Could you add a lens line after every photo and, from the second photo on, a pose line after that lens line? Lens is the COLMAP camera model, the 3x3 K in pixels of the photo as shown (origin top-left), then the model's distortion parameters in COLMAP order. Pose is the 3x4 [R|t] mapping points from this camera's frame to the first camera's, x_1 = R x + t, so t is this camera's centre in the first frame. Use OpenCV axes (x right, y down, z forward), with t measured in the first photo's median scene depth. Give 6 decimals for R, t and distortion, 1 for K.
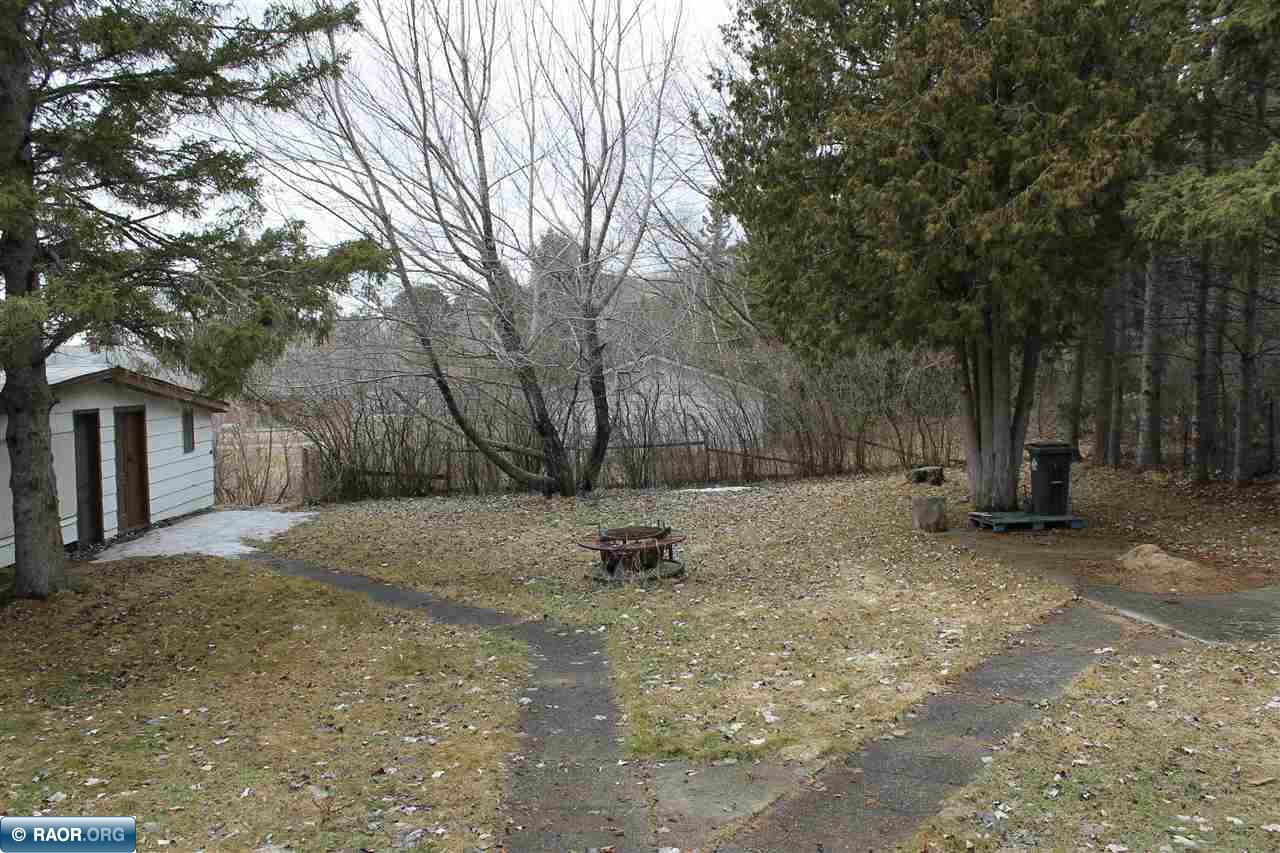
lens RADIAL K [[1076.4, 0, 648.3], [0, 1076.4, 428.7], [0, 0, 1]] dist [-0.150287, 0.115514]
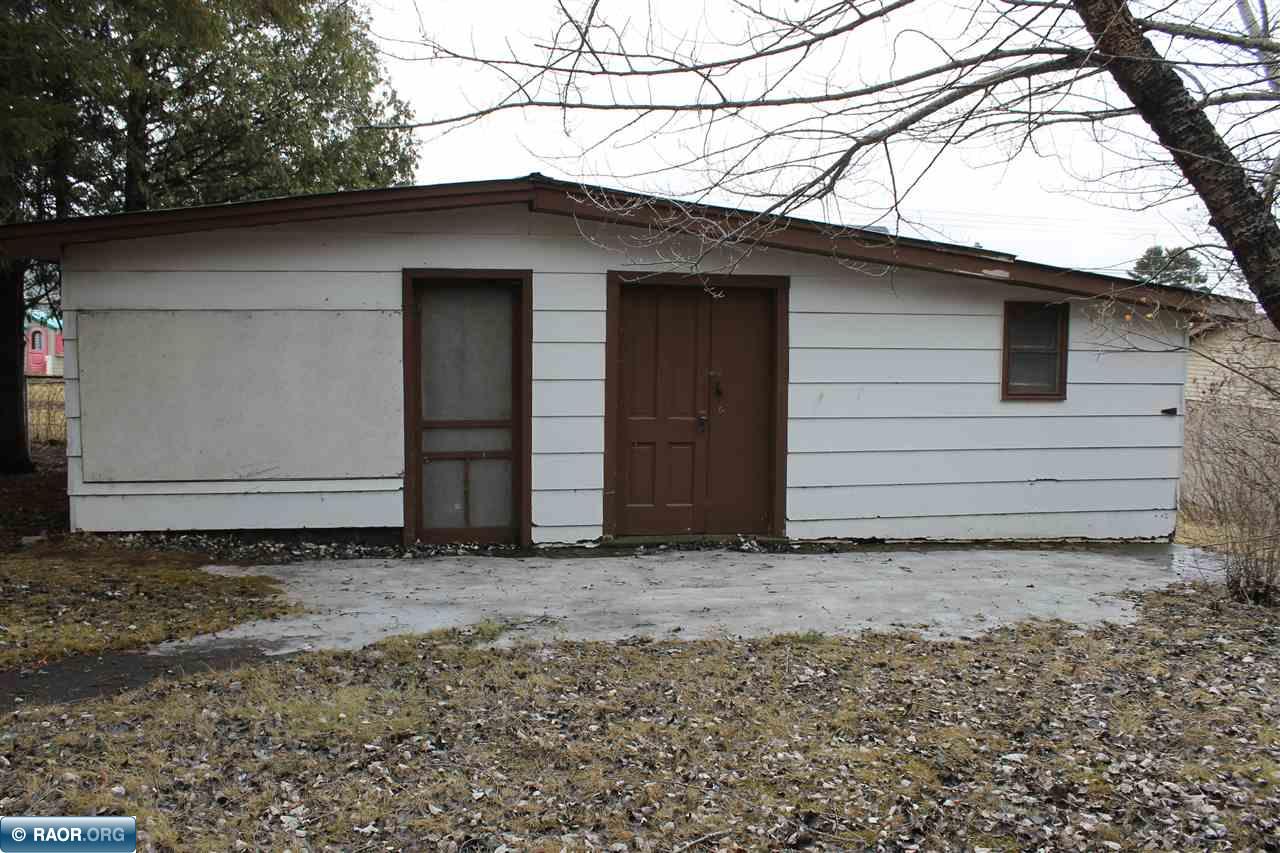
lens RADIAL K [[1076.4, 0, 640.8], [0, 1076.4, 424.8], [0, 0, 1]] dist [-0.150287, 0.115514]
pose [[0.054657, 0.218428, -0.974321, -0.035982], [-0.076984, 0.973797, 0.213991, -0.049524], [0.995533, 0.063311, 0.070041, 0.864151]]
